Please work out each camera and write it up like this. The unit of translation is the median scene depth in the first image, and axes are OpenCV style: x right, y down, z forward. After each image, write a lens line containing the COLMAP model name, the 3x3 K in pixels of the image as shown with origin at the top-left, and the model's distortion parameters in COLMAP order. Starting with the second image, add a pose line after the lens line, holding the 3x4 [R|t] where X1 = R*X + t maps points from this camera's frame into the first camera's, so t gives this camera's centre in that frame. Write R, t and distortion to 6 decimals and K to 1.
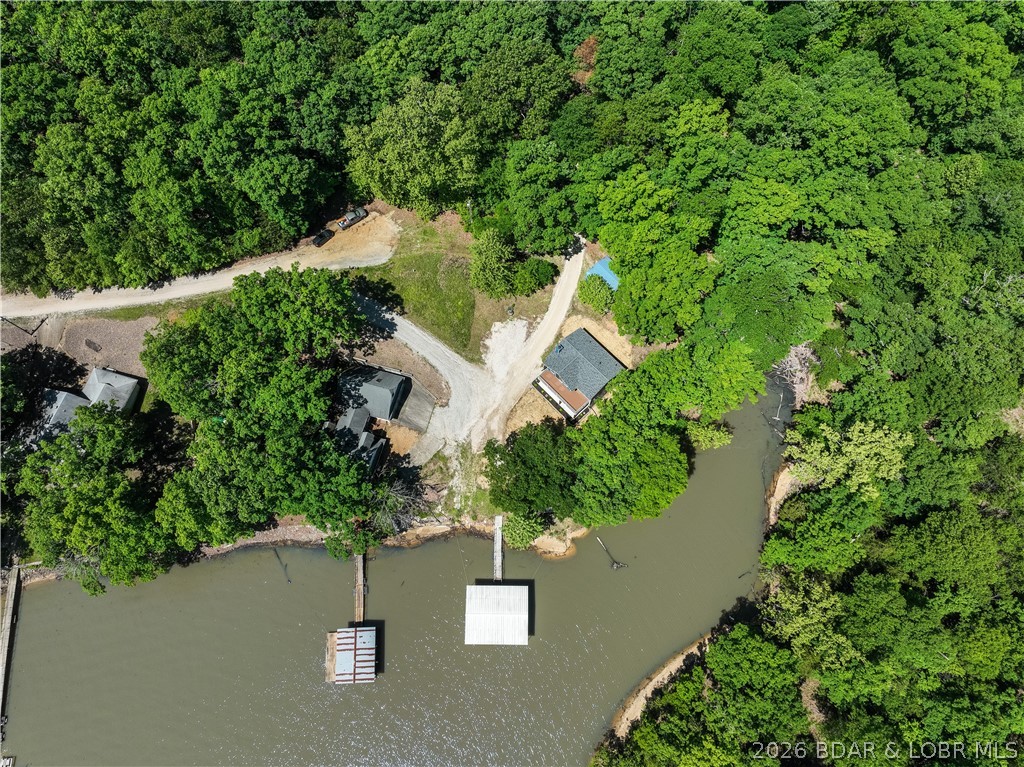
lens RADIAL K [[723.7, 0, 514.3], [0, 723.7, 386.3], [0, 0, 1]] dist [-0.004505, 0.019593]
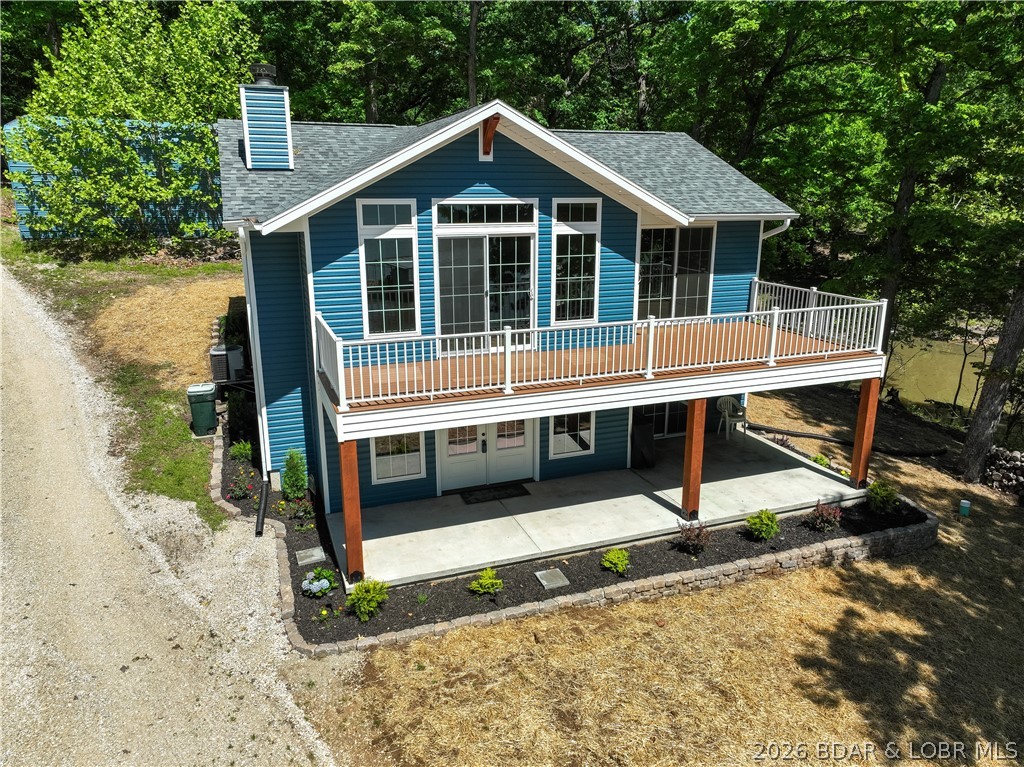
lens RADIAL K [[723.7, 0, 512.4], [0, 723.7, 380.8], [0, 0, 1]] dist [-0.004505, 0.019593]
pose [[0.385115, -0.246886, 0.889232, -0.025380], [0.869256, 0.420674, -0.259667, 0.021832], [-0.309968, 0.872972, 0.376615, 0.983476]]
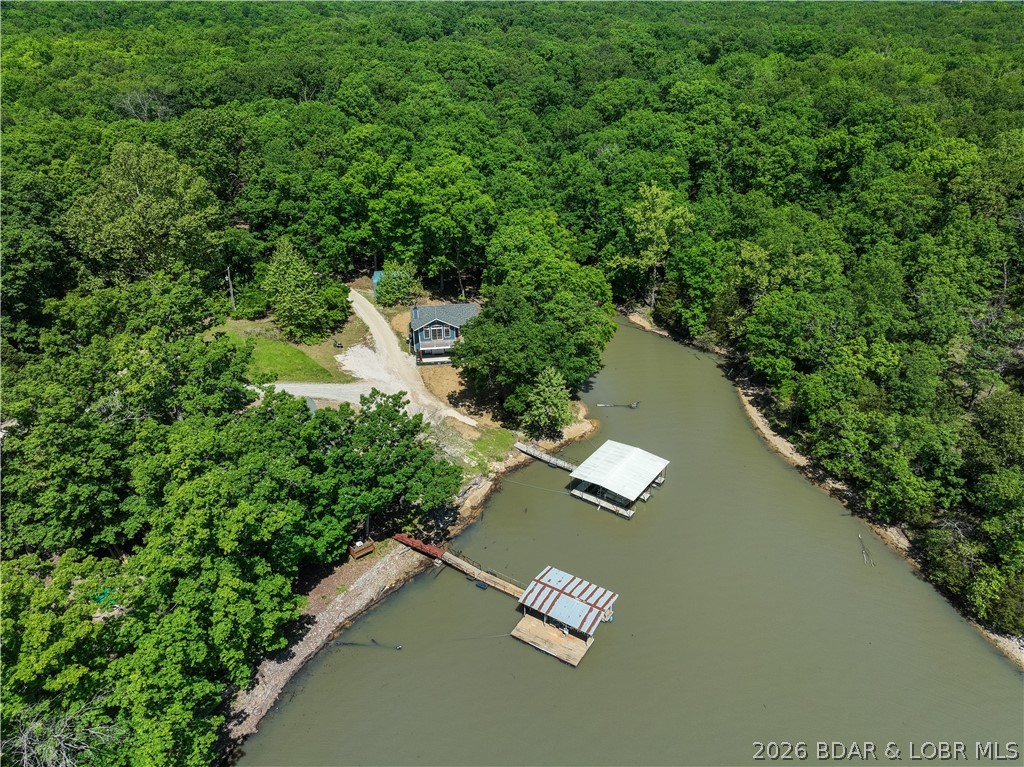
lens RADIAL K [[723.7, 0, 520.9], [0, 723.7, 385.3], [0, 0, 1]] dist [-0.004505, 0.019593]
pose [[0.571595, -0.400568, 0.716118, -0.571922], [0.773247, 0.554959, -0.306772, 0.396136], [-0.274533, 0.729086, 0.626950, 0.442452]]
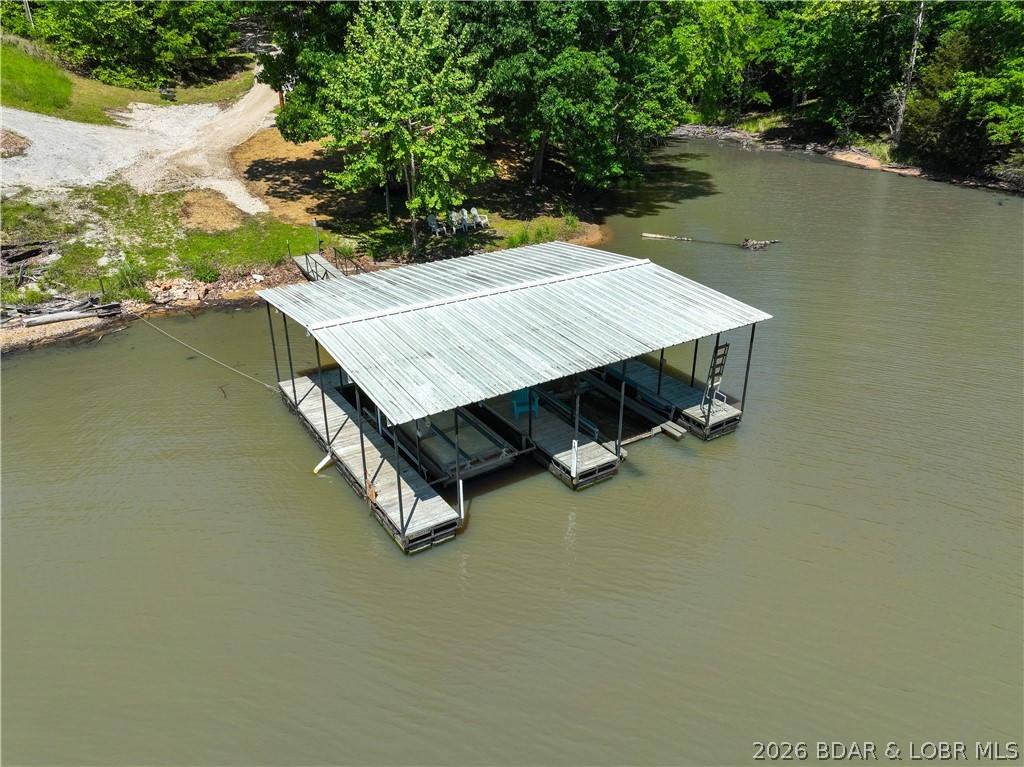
lens RADIAL K [[723.7, 0, 516.5], [0, 723.7, 383.5], [0, 0, 1]] dist [-0.004505, 0.019593]
pose [[0.831704, -0.243761, 0.498847, -0.097968], [0.524694, 0.638877, -0.562612, 0.390754], [-0.181559, 0.729669, 0.659256, 0.850923]]
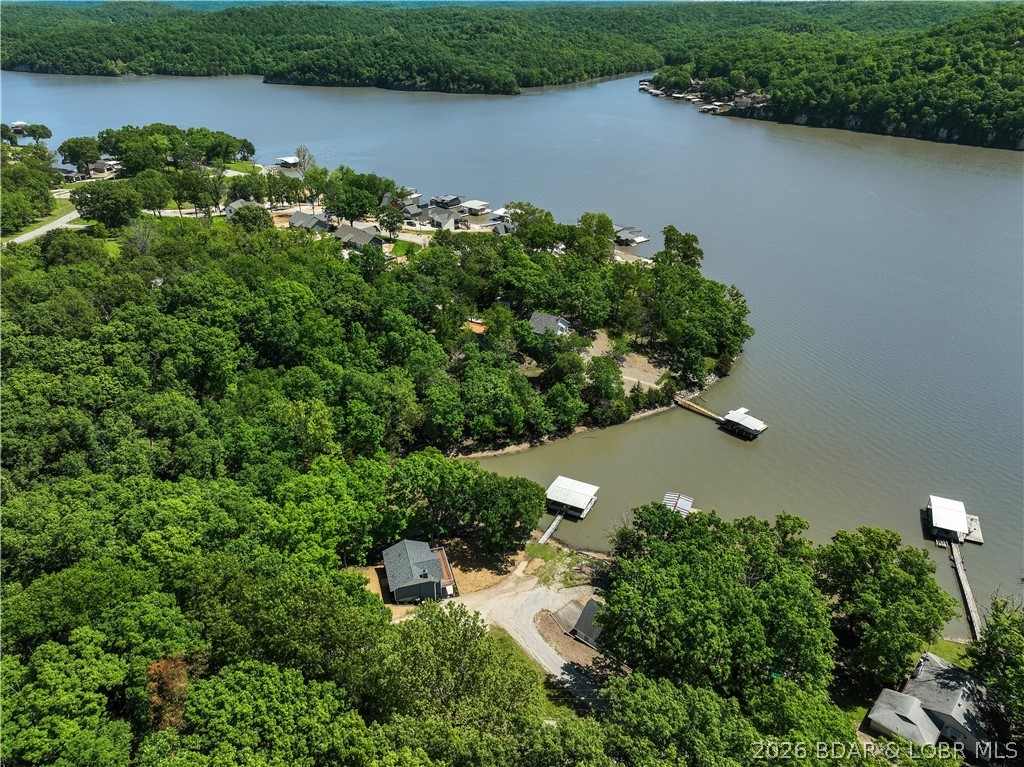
lens RADIAL K [[723.7, 0, 508.9], [0, 723.7, 381.7], [0, 0, 1]] dist [-0.004505, 0.019593]
pose [[-0.892168, -0.219343, 0.394873, -0.393680], [0.421208, -0.088225, 0.902663, -0.915693], [-0.163155, 0.971651, 0.171101, 0.537432]]
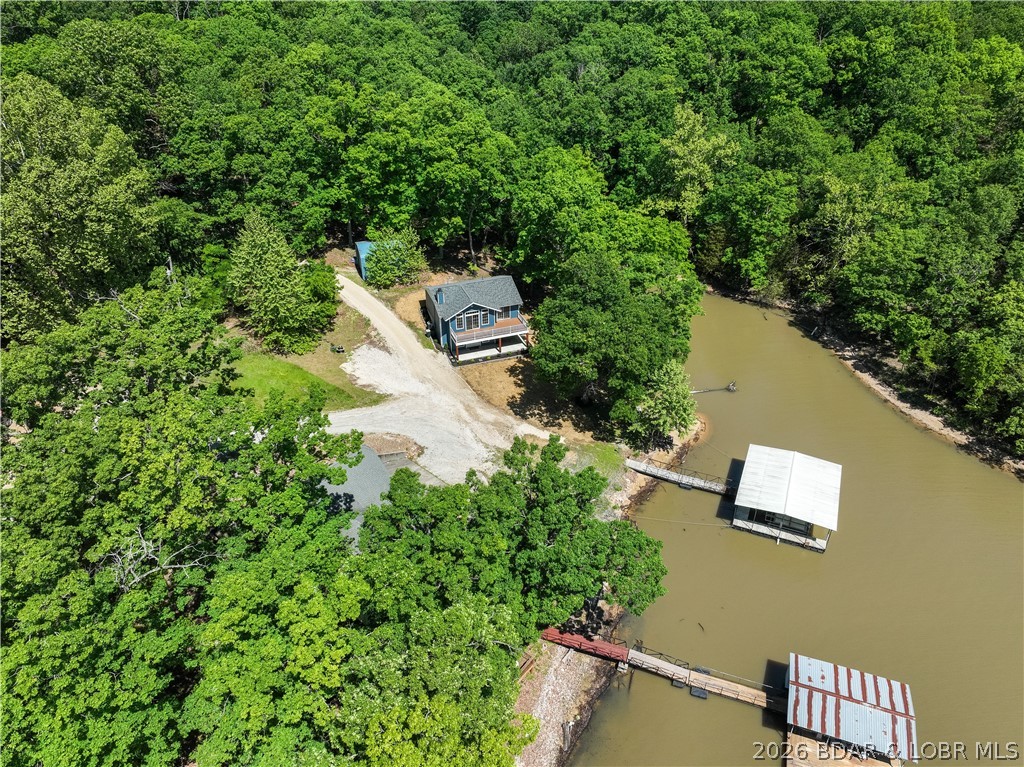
lens RADIAL K [[723.7, 0, 520.8], [0, 723.7, 384.8], [0, 0, 1]] dist [-0.004505, 0.019593]
pose [[0.380644, -0.514424, 0.768426, -0.497880], [0.869362, 0.482279, -0.107781, 0.136293], [-0.315151, 0.709066, 0.630797, 0.590383]]
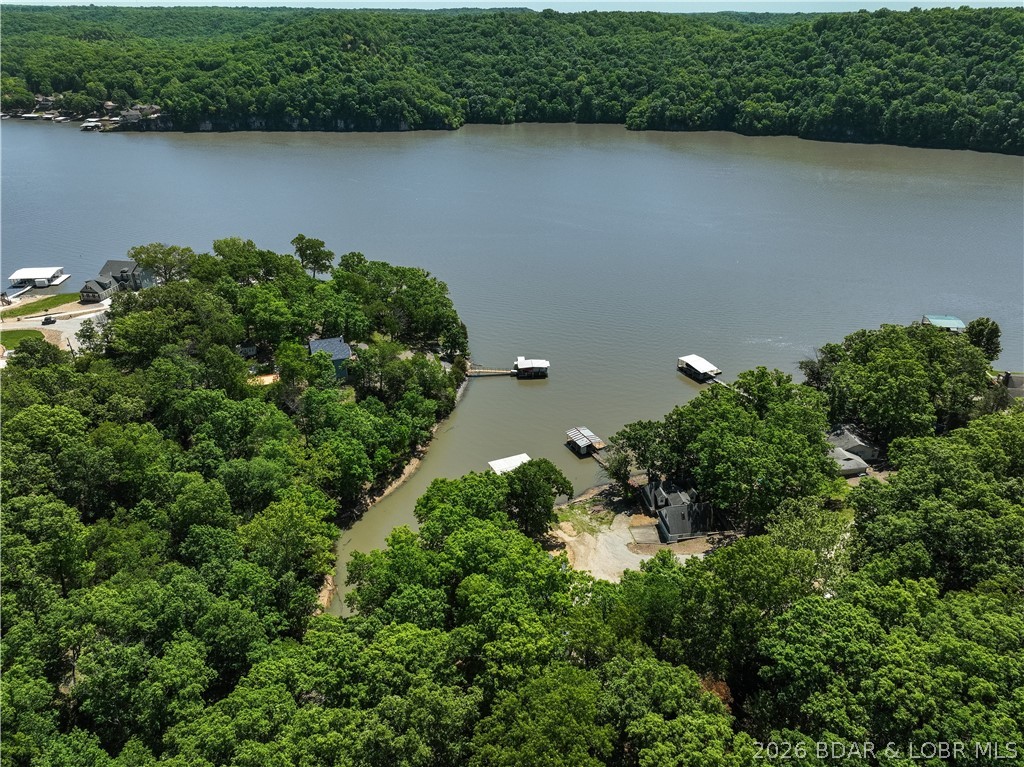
lens RADIAL K [[723.7, 0, 517.6], [0, 723.7, 380.6], [0, 0, 1]] dist [-0.004505, 0.019593]
pose [[-0.910996, 0.175285, -0.373311, 0.462450], [-0.391961, -0.086464, 0.915909, -0.968174], [0.128267, 0.980714, 0.147474, 0.567944]]
